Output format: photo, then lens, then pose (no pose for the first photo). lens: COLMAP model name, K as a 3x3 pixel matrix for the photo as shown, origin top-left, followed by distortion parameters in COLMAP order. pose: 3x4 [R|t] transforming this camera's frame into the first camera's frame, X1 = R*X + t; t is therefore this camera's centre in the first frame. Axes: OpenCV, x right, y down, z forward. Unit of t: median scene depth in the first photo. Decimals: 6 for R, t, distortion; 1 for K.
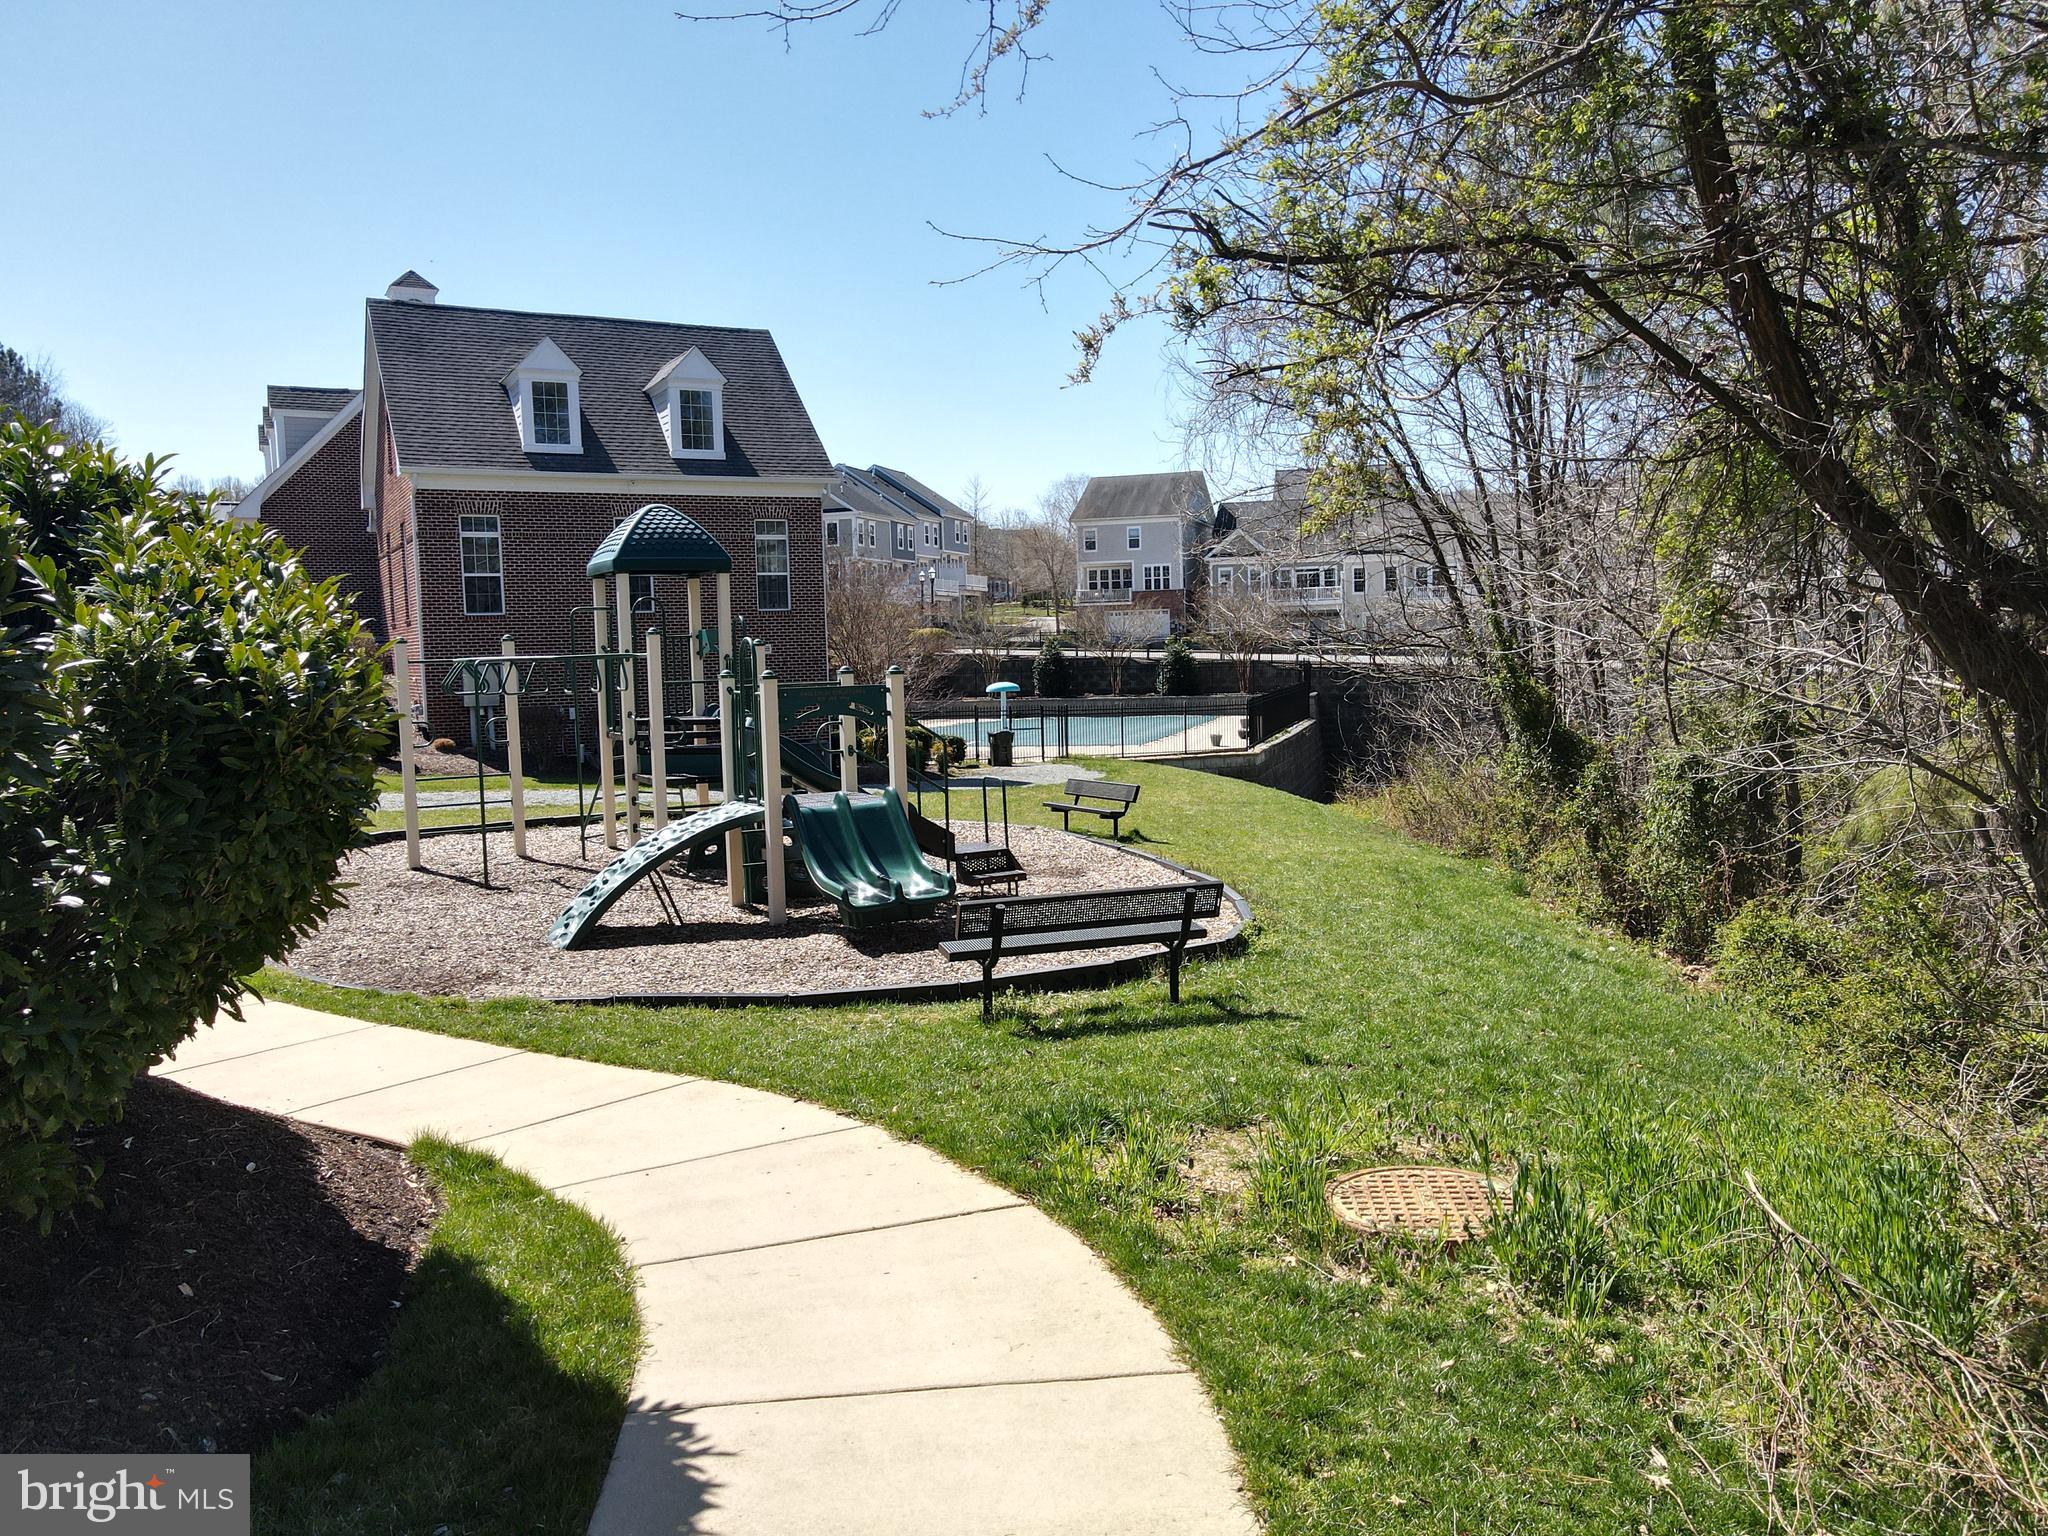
lens RADIAL K [[1498.2, 0, 1007.6], [0, 1498.2, 756.2], [0, 0, 1]] dist [-0.001183, 0.030764]
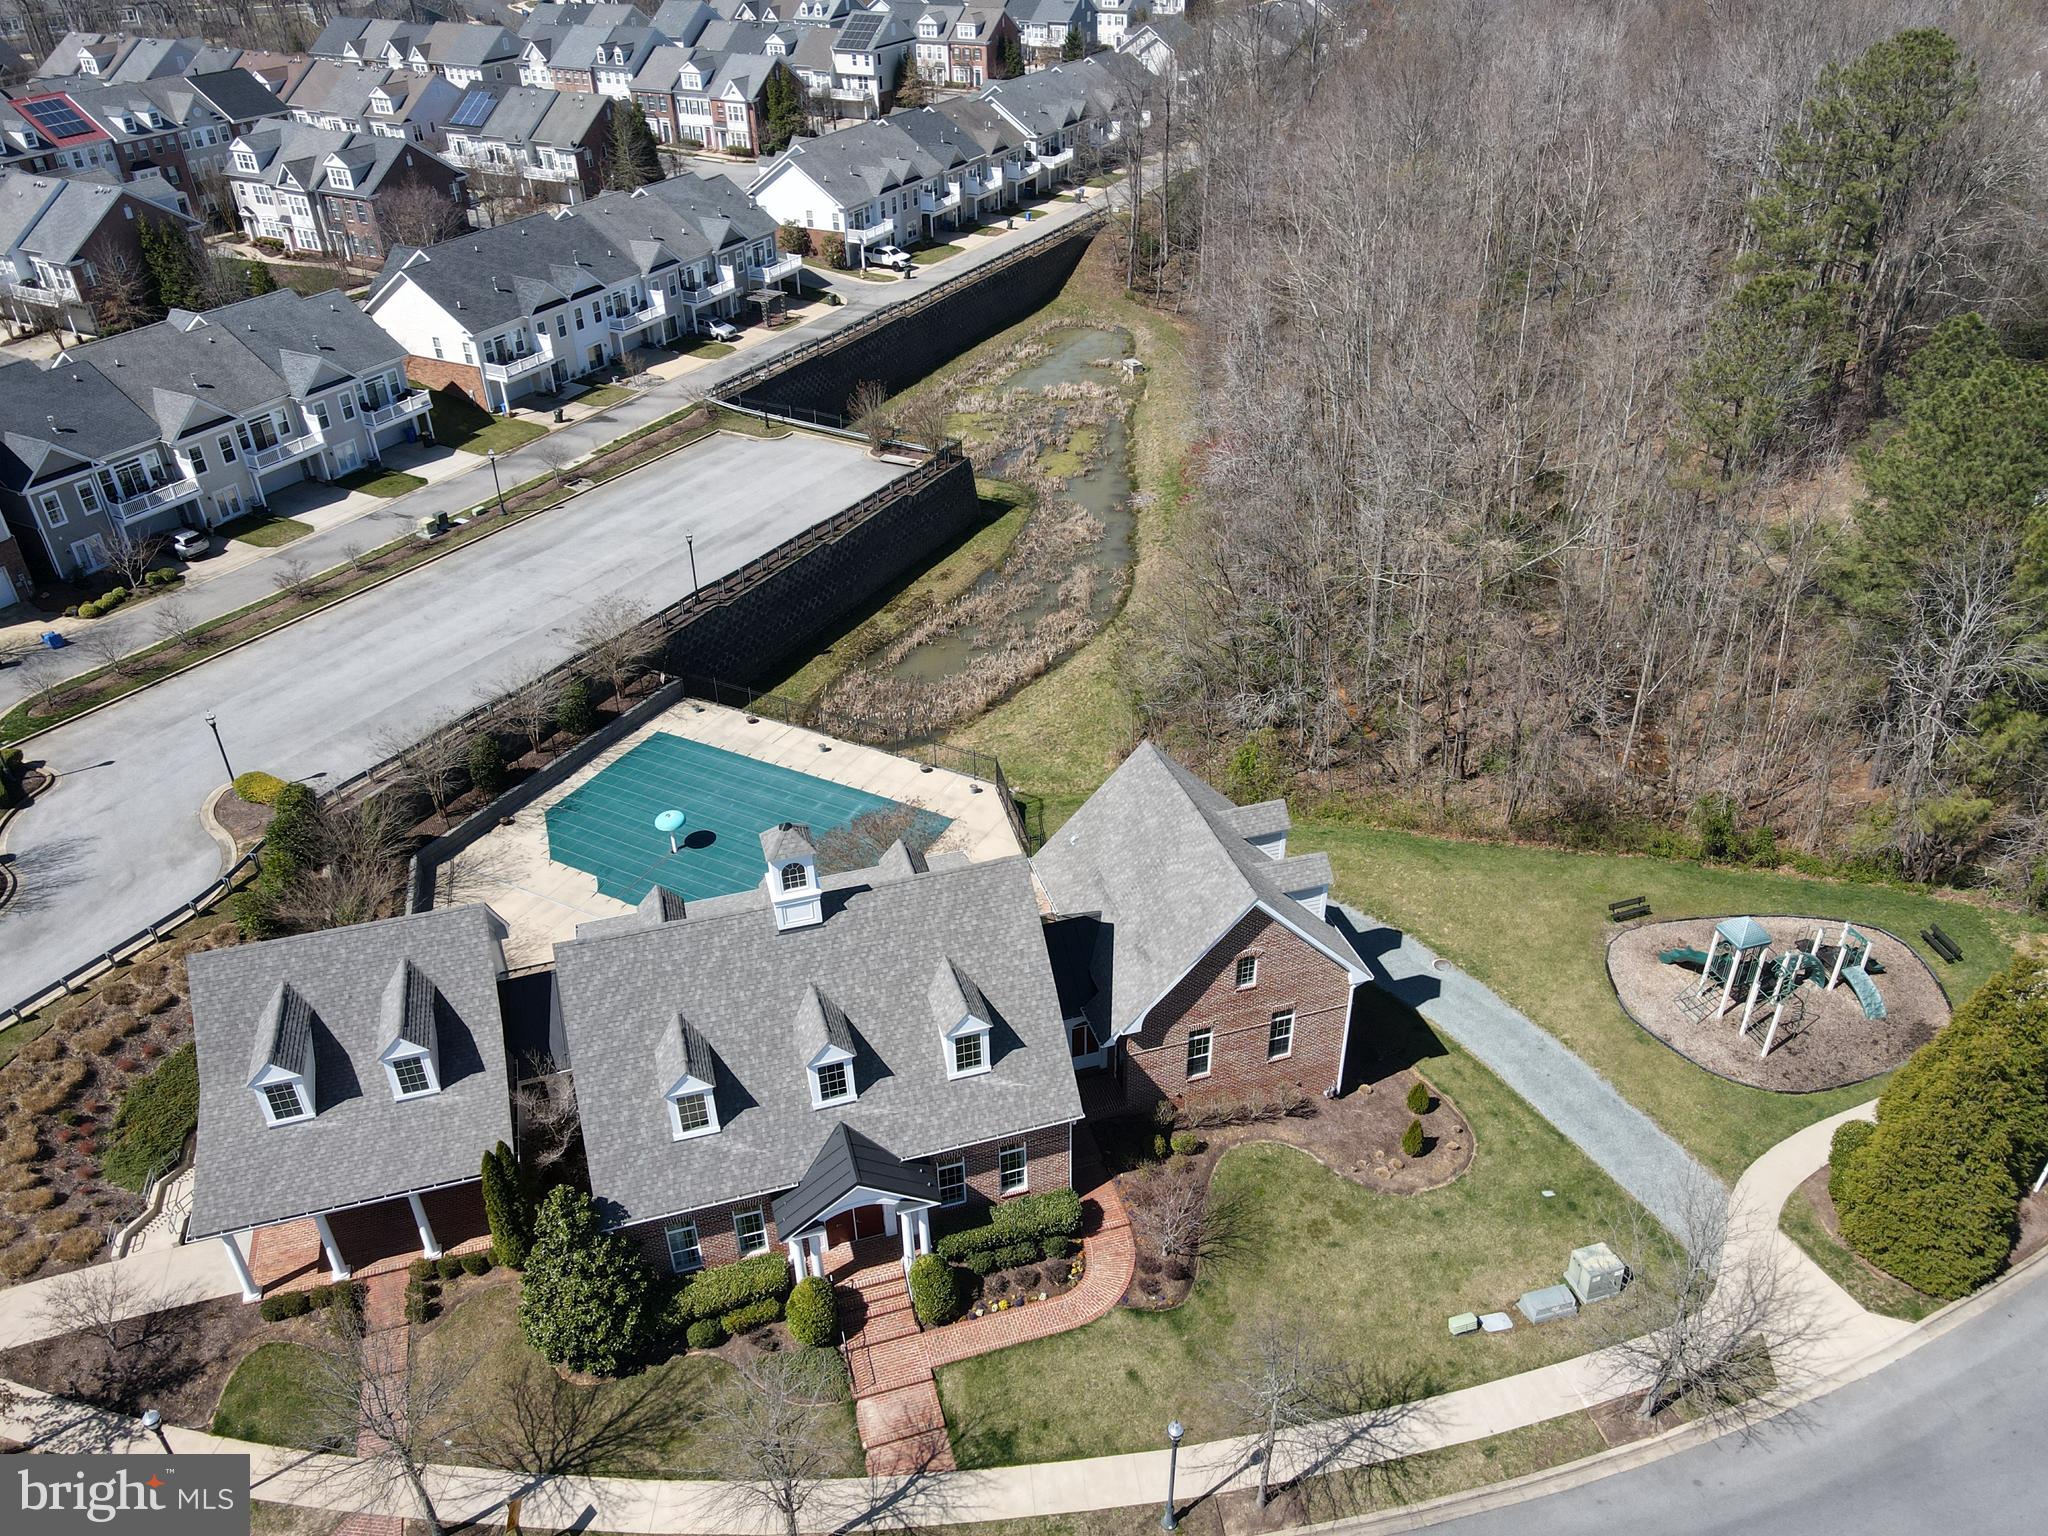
lens RADIAL K [[1498.2, 0, 1016.3], [0, 1498.2, 763.1], [0, 0, 1]] dist [-0.001183, 0.030764]
pose [[0.204513, -0.509457, 0.835840, -1.437125], [0.090772, 0.860079, 0.502021, -1.034352], [-0.974646, -0.026799, 0.222142, 0.869801]]
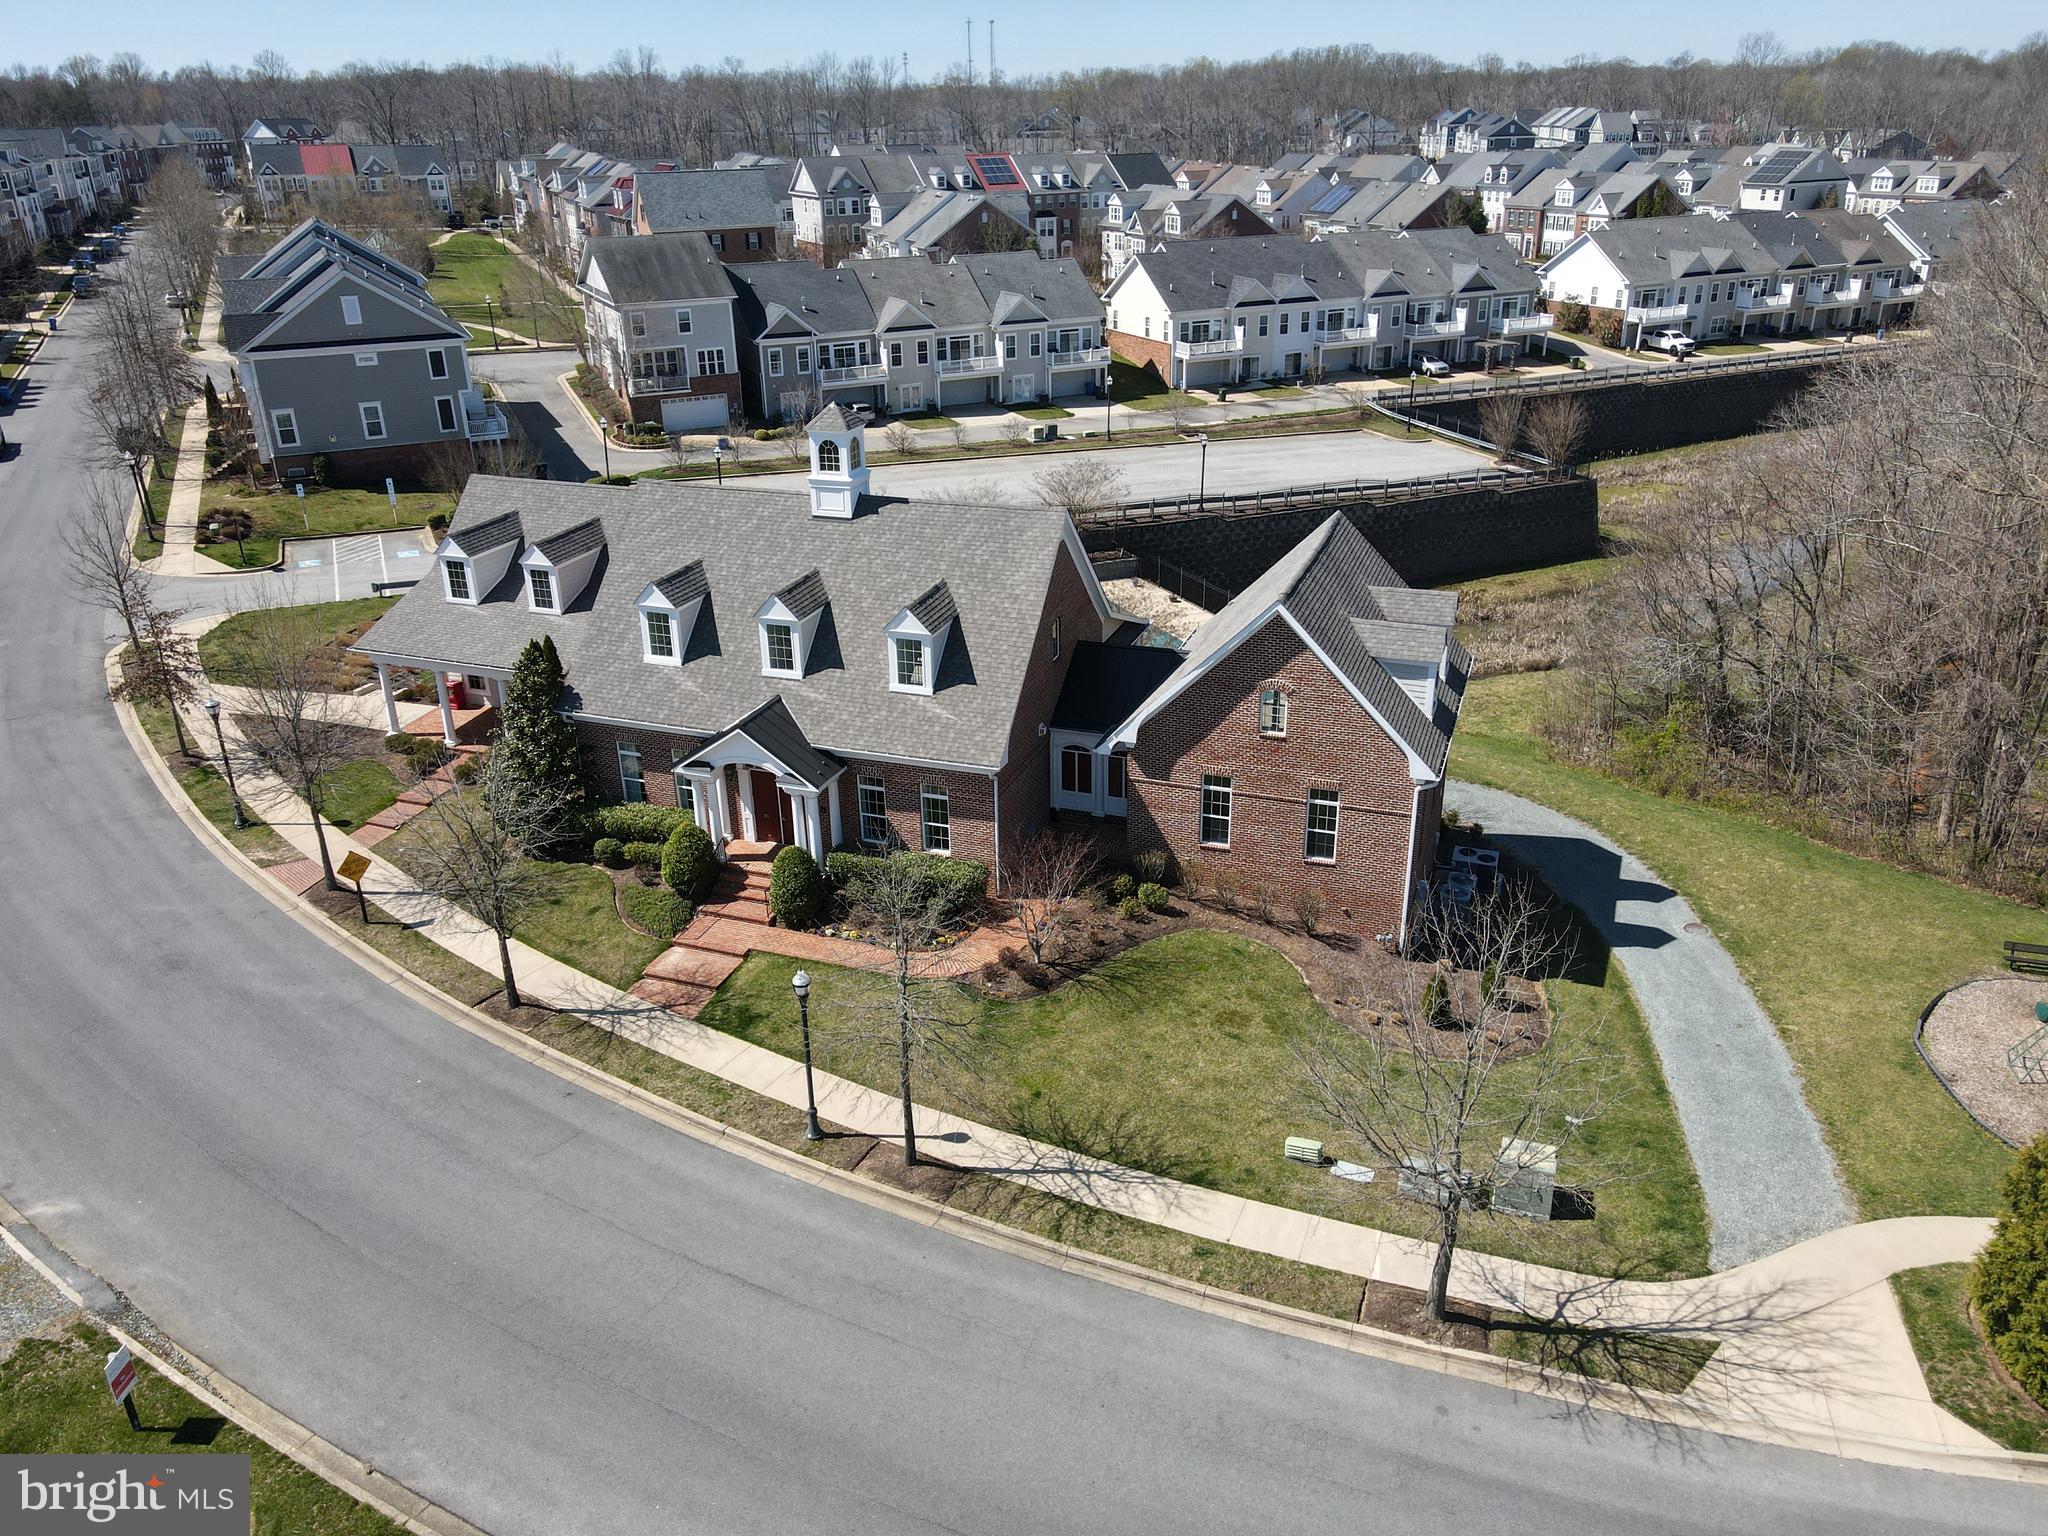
lens RADIAL K [[1498.2, 0, 1010.8], [0, 1498.2, 764.6], [0, 0, 1]] dist [-0.001183, 0.030764]
pose [[0.751656, -0.253544, 0.608875, -1.210031], [0.049751, 0.942325, 0.330980, -0.536470], [-0.657676, -0.218491, 0.720919, 0.291833]]
